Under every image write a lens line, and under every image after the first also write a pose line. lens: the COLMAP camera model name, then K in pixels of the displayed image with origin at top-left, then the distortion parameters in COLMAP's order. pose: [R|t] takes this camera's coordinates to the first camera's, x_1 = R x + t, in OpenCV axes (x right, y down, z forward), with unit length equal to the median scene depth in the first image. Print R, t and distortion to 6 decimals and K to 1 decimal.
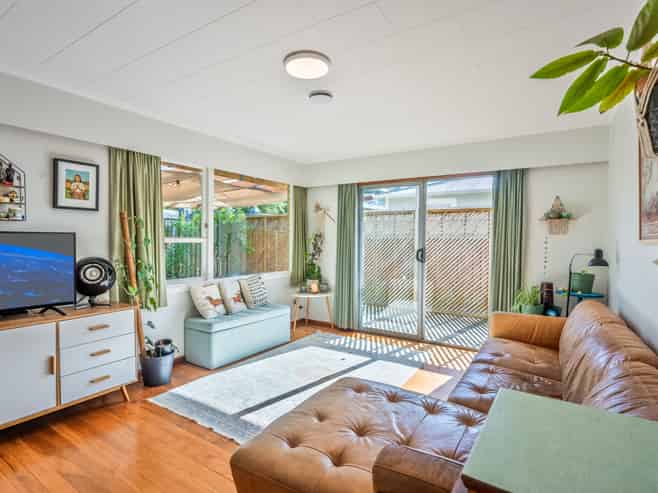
lens RADIAL K [[347.4, 0, 329.0], [0, 347.4, 246.5], [0, 0, 1]] dist [-0.002213, -0.000876]
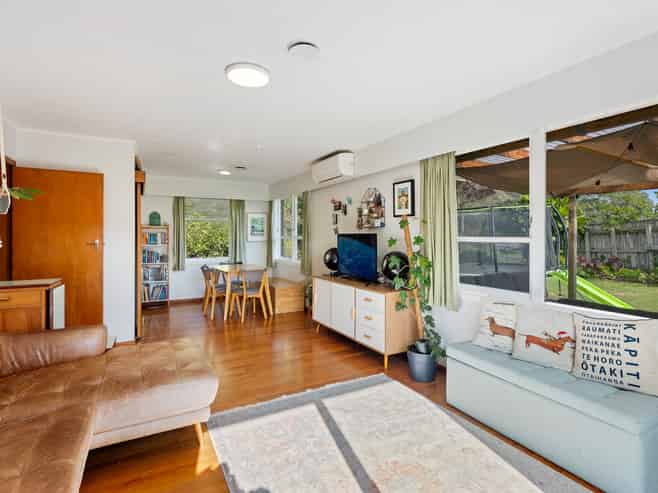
lens RADIAL K [[339.5, 0, 330.8], [0, 339.5, 238.0], [0, 0, 1]] dist [-0.000318, -0.000054]
pose [[-0.472509, -0.005467, -0.881309, 0.464841], [-0.026272, 0.999624, 0.007884, -0.019824], [0.880934, 0.026879, -0.472475, 1.101047]]
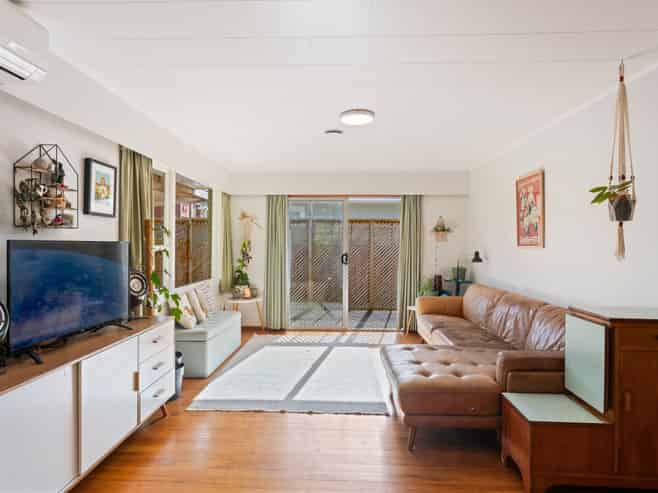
lens RADIAL K [[375.8, 0, 329.0], [0, 375.8, 246.5], [0, 0, 1]] dist [0.001621, 0.000493]
pose [[0.854858, -0.008172, 0.518798, -0.580295], [0.016594, 0.999795, -0.011596, -0.004480], [-0.518597, 0.018522, 0.854818, -0.111057]]
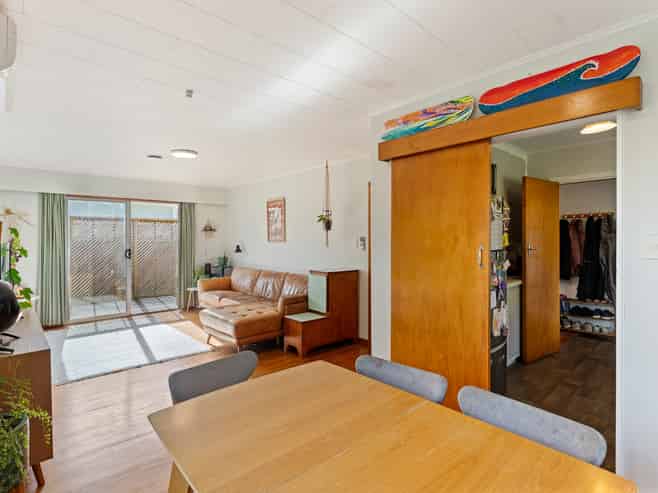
lens RADIAL K [[348.2, 0, 329.0], [0, 348.2, 246.5], [0, 0, 1]] dist [0.000572, 0.000007]
pose [[0.249750, -0.031344, 0.967803, -1.113048], [0.029283, 0.999263, 0.024806, -0.019261], [-0.967867, 0.022145, 0.250484, -0.160533]]
